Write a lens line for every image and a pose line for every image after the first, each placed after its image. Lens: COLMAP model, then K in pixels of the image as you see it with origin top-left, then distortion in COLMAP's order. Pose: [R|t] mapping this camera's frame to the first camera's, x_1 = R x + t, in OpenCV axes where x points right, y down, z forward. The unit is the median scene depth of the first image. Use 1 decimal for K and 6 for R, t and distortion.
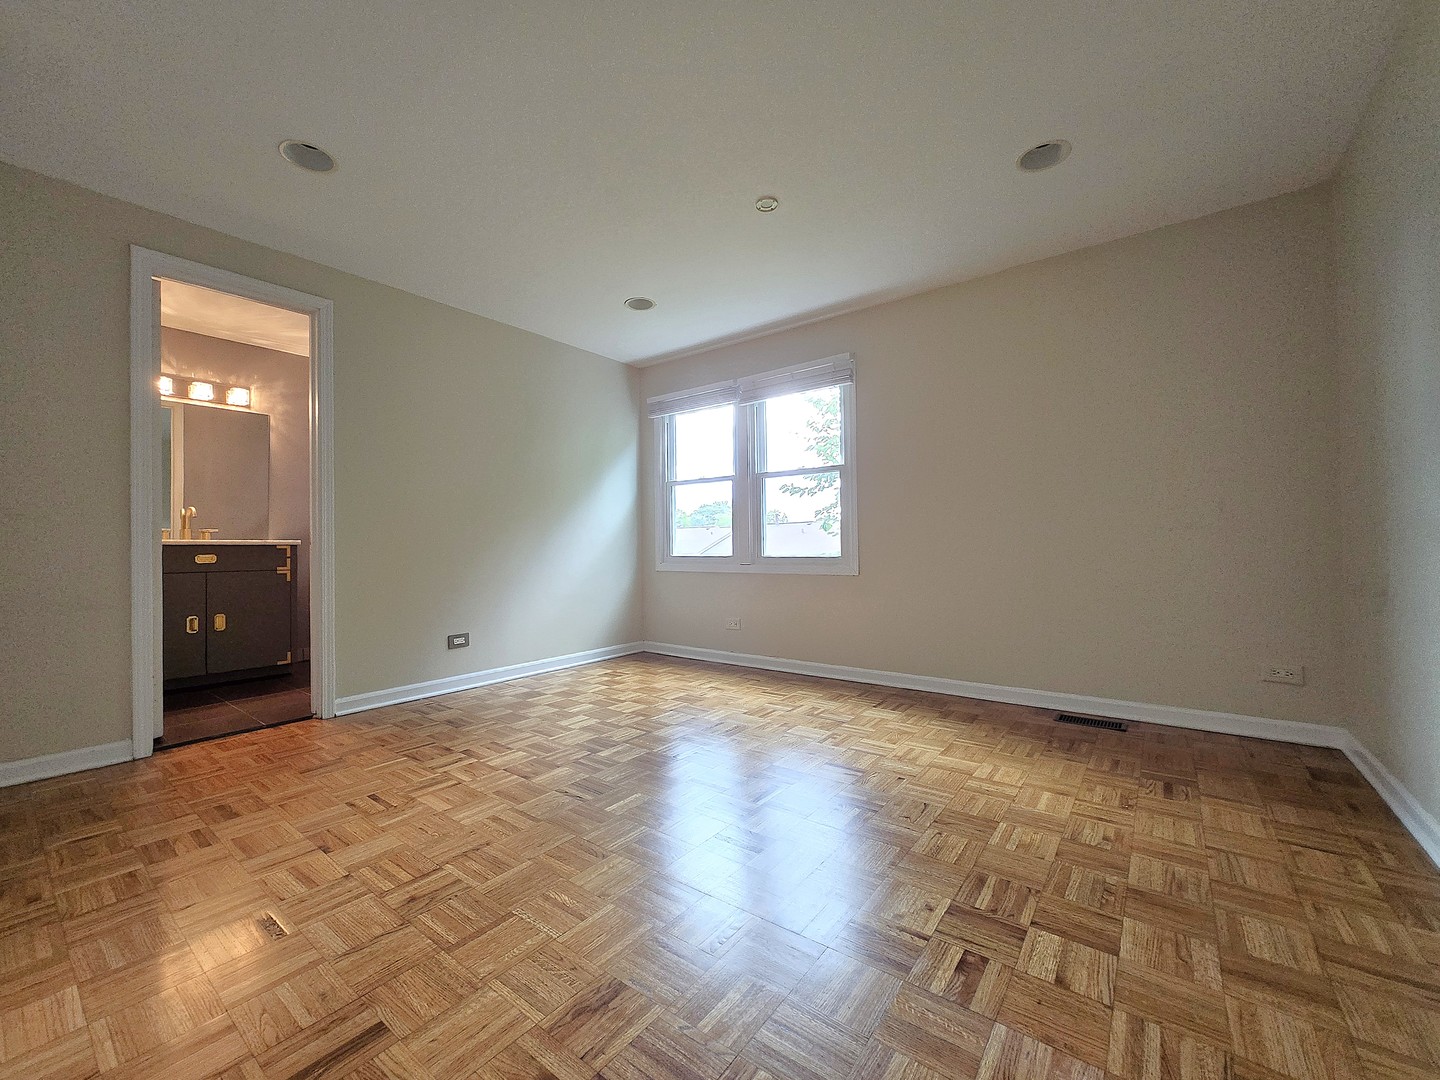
lens RADIAL K [[576.4, 0, 717.2], [0, 576.4, 542.3], [0, 0, 1]] dist [-0.001979, 0.000683]
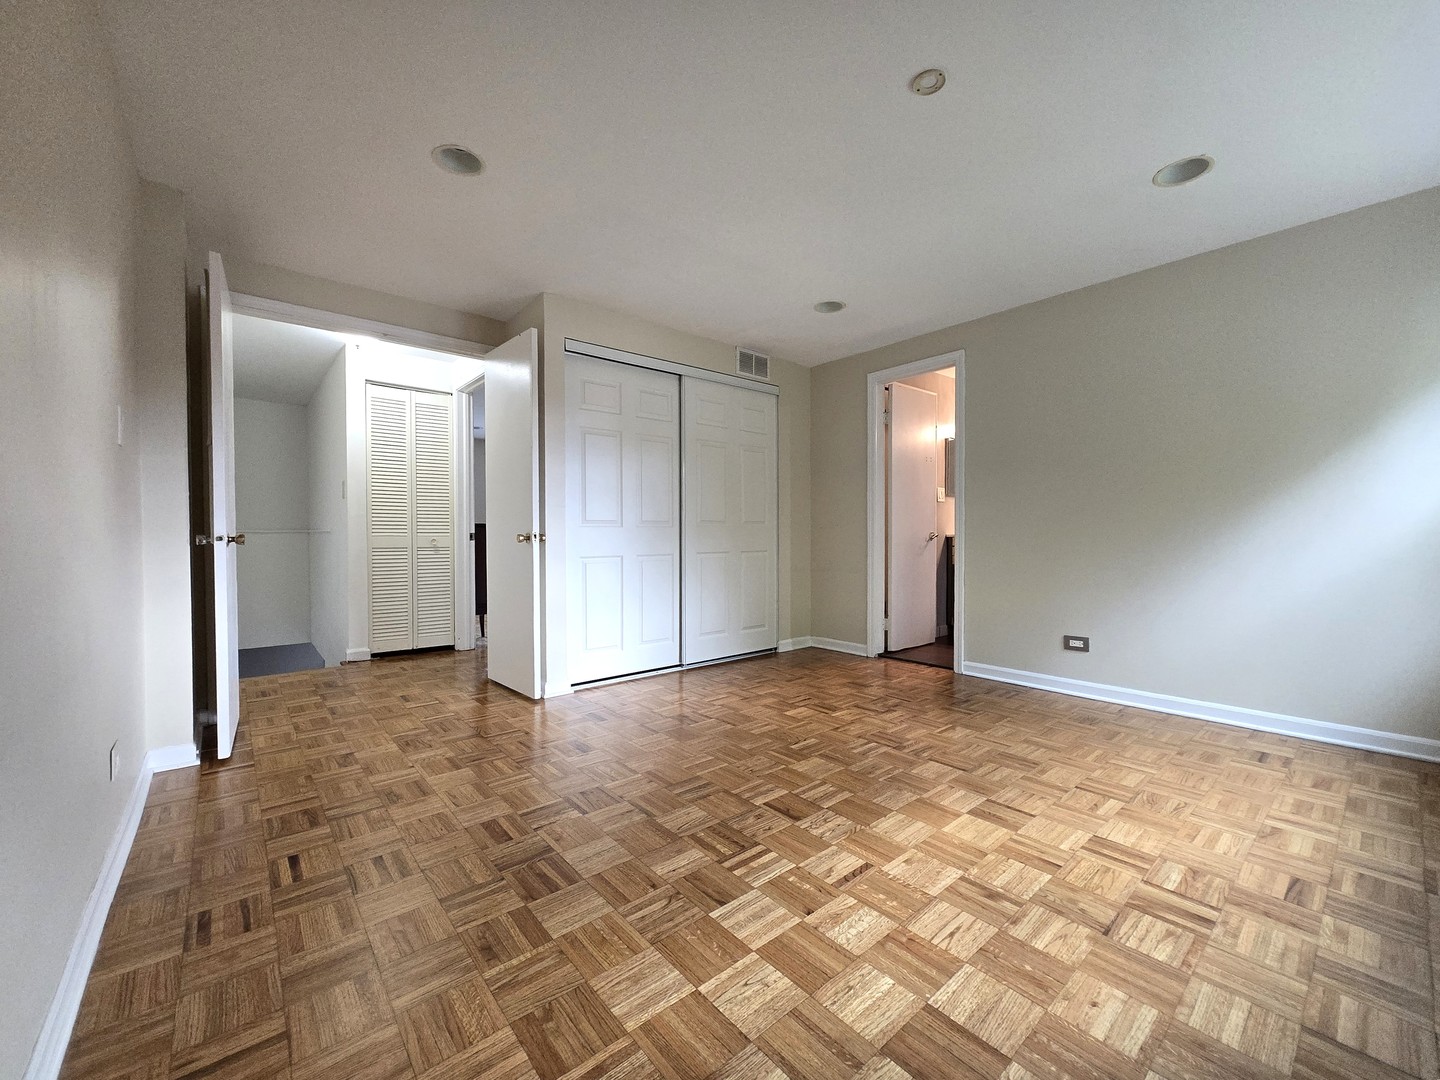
lens RADIAL K [[576.4, 0, 721.0], [0, 576.4, 538.9], [0, 0, 1]] dist [-0.001979, 0.000683]
pose [[-0.202338, 0.018493, -0.979141, 0.791654], [0.012660, 0.999788, 0.016267, -0.031296], [0.979234, -0.009104, -0.202529, 0.828770]]
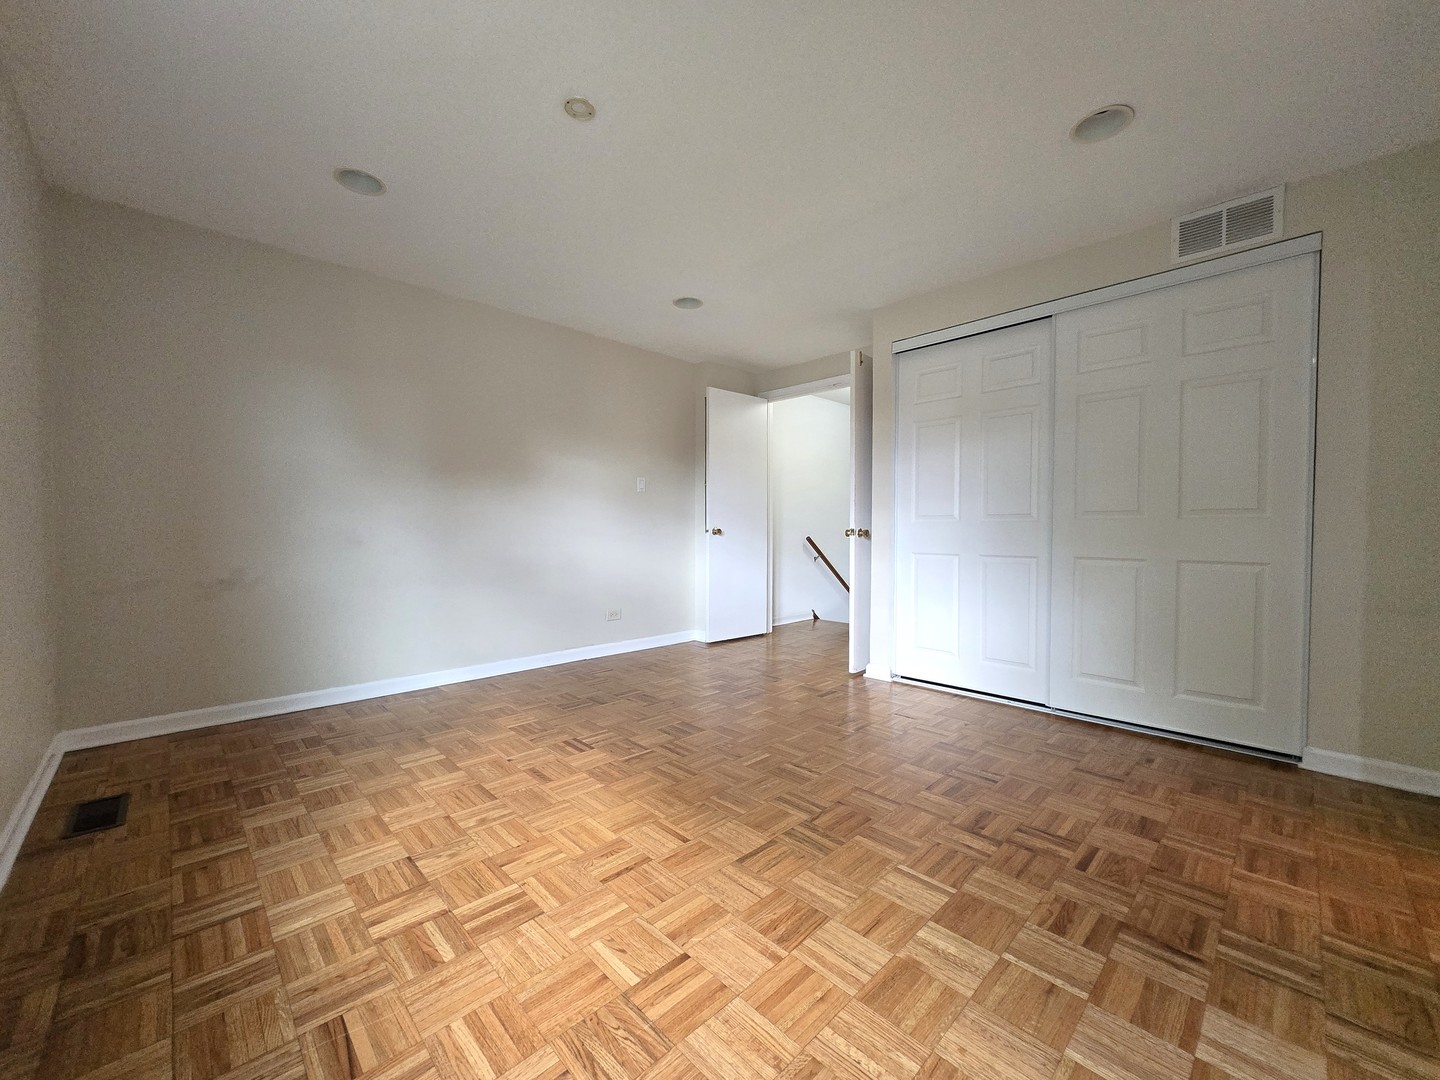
lens RADIAL K [[576.4, 0, 724.6], [0, 576.4, 540.0], [0, 0, 1]] dist [-0.001979, 0.000683]
pose [[-0.990384, 0.004166, 0.138281, -0.191952], [0.005406, 0.999948, 0.008590, -0.015657], [-0.138238, 0.009255, -0.990356, 1.618551]]
